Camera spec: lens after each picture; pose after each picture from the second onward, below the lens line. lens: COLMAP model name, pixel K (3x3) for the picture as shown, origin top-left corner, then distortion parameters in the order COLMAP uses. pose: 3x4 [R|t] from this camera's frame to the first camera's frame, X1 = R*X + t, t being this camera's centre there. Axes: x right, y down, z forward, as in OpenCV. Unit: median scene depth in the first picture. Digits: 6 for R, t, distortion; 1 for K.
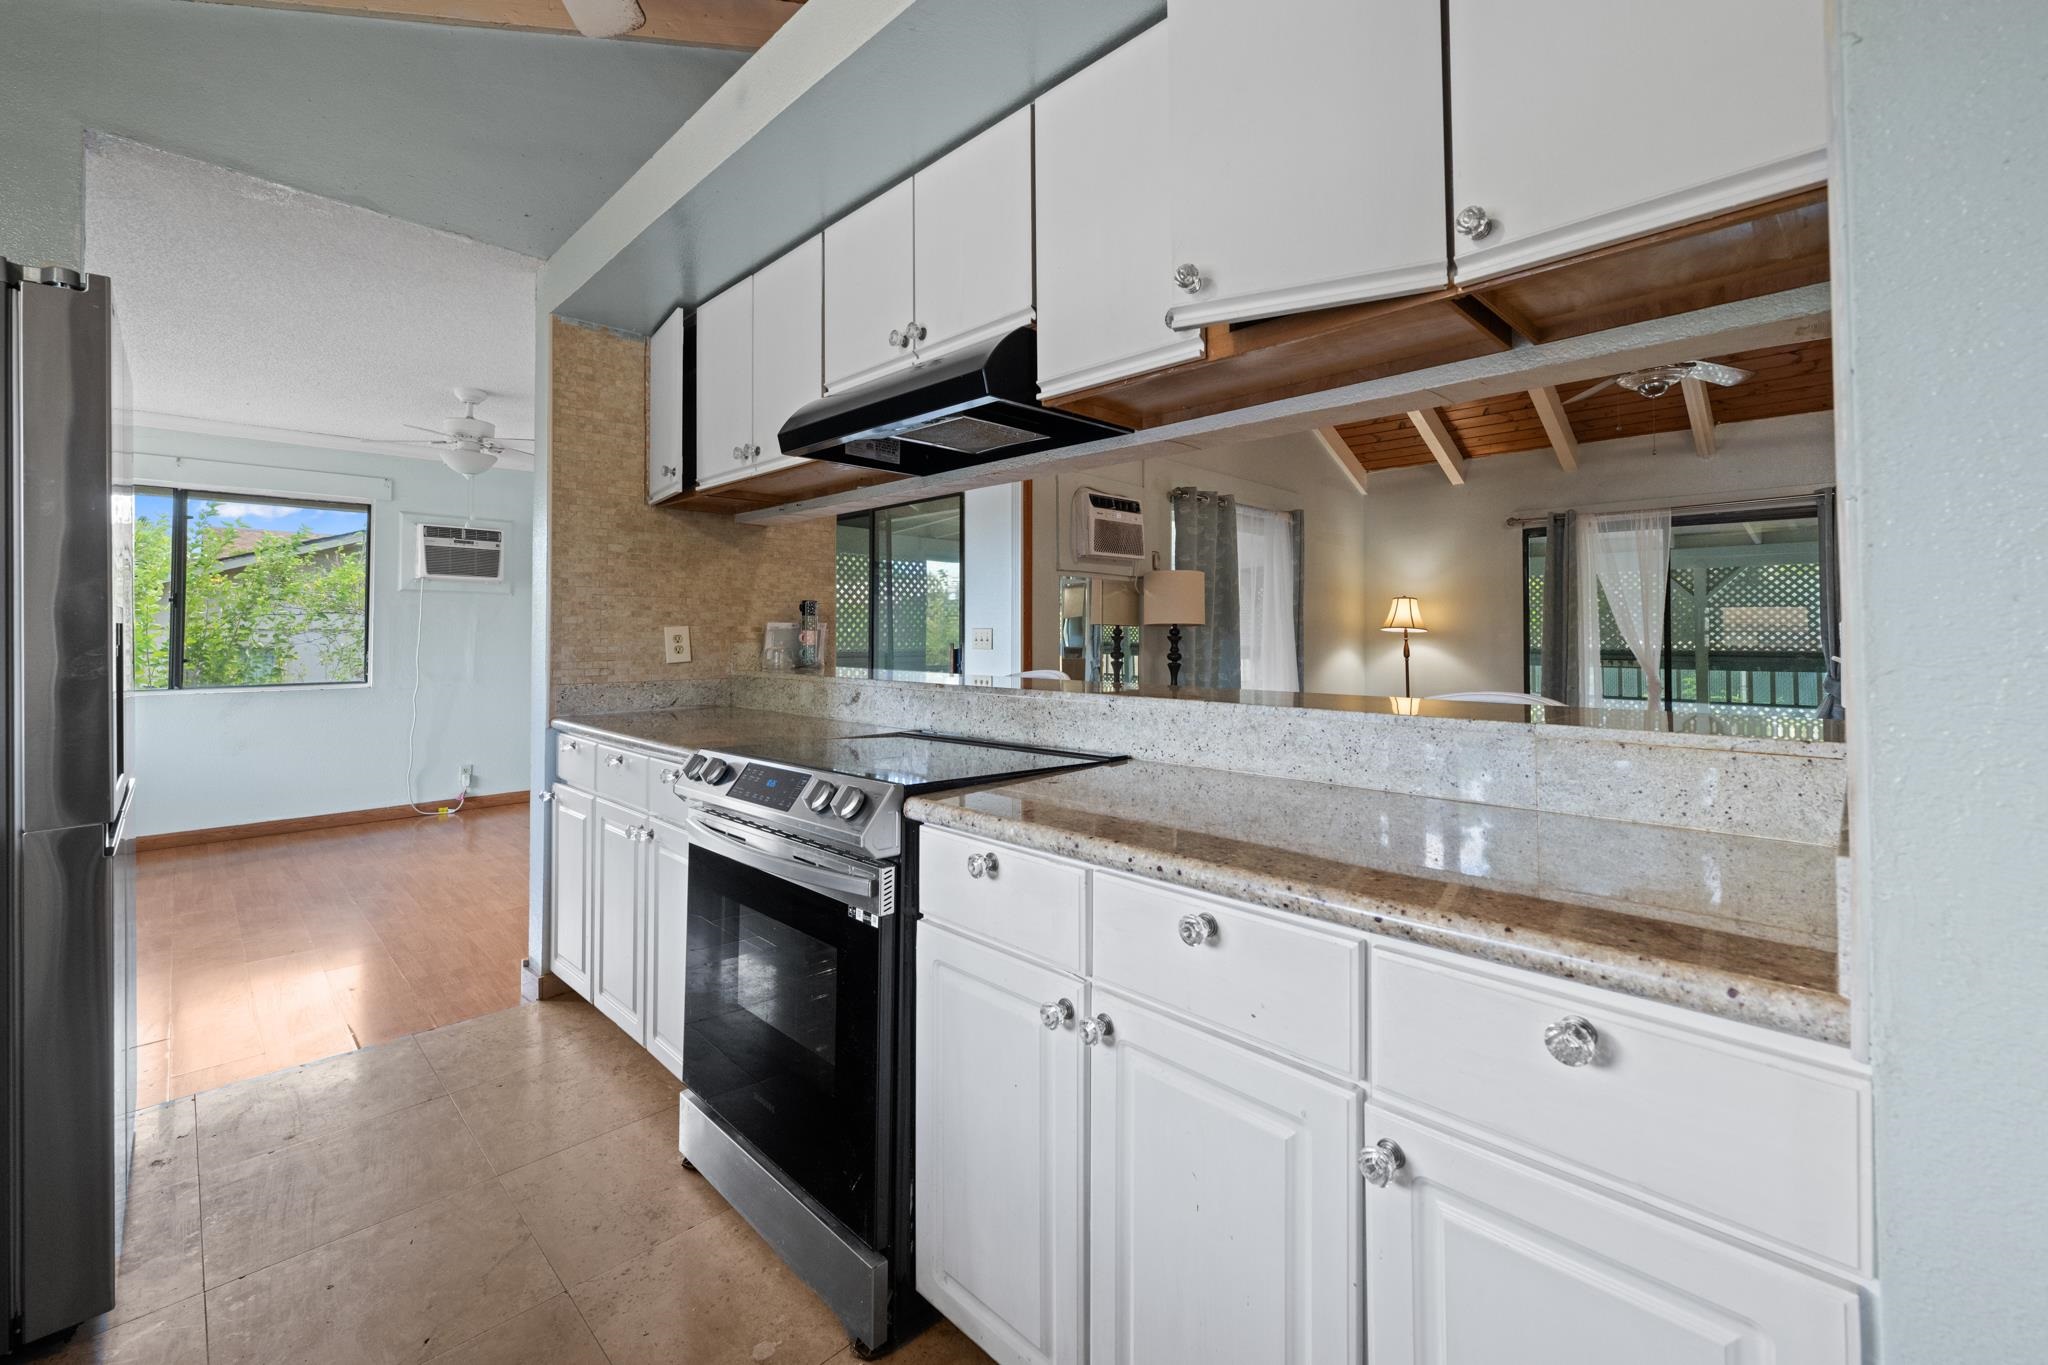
lens RADIAL K [[845.9, 0, 1025.6], [0, 845.9, 624.1], [0, 0, 1]] dist [-0.000887, 0.000386]
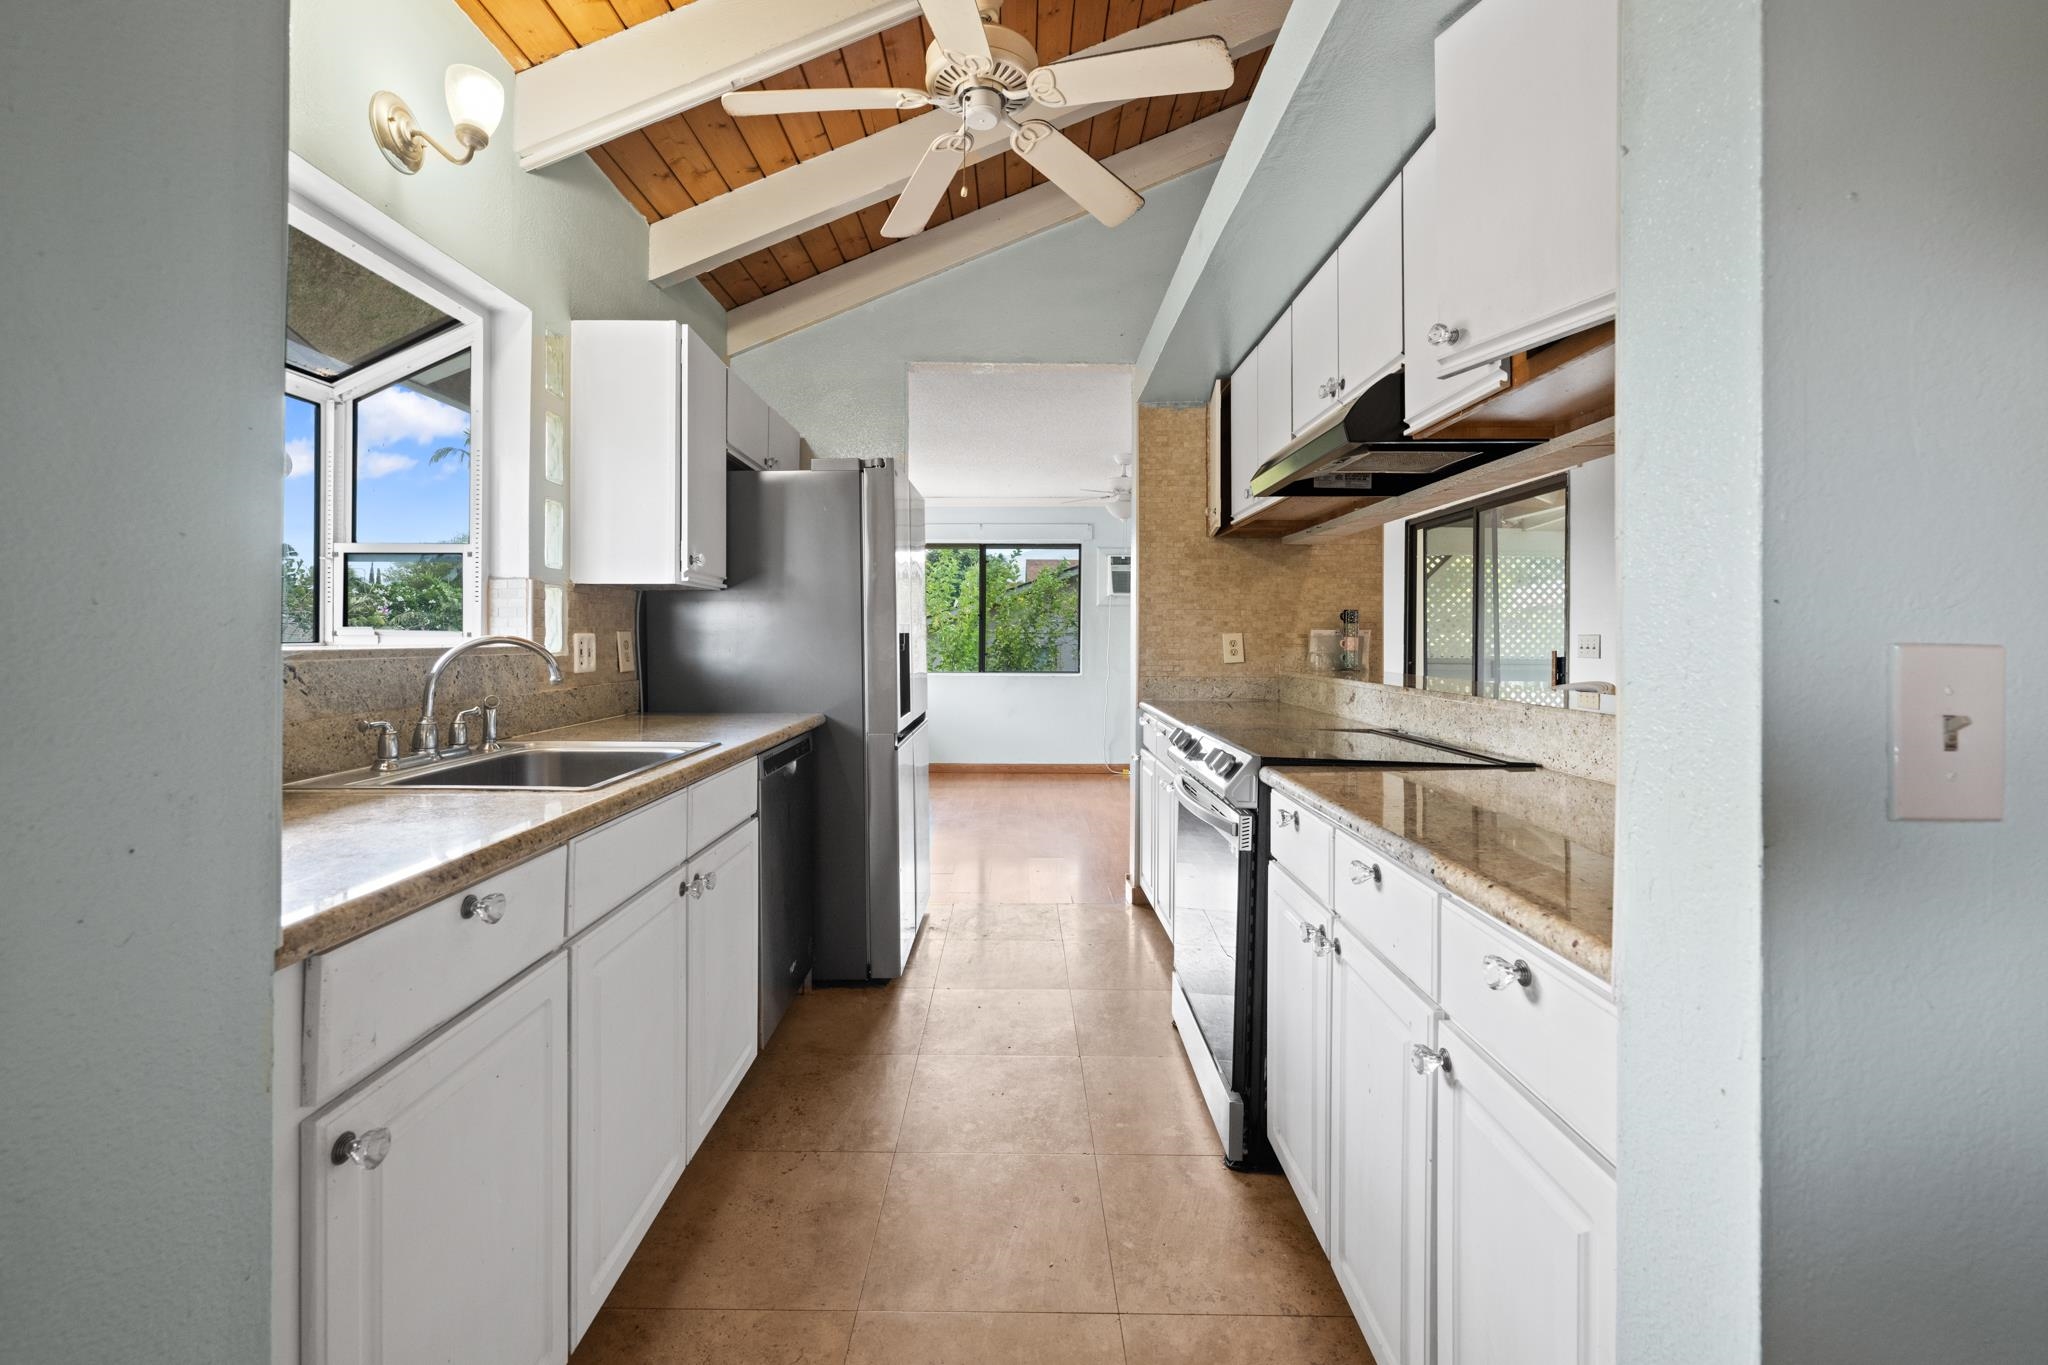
lens RADIAL K [[838.8, 0, 1018.3], [0, 838.8, 651.2], [0, 0, 1]] dist [-0.000160, -0.000024]
pose [[0.709532, 0.015370, -0.704506, 0.246175], [0.004062, 0.999656, 0.025899, -0.004647], [0.704662, -0.021238, 0.709226, -0.092052]]
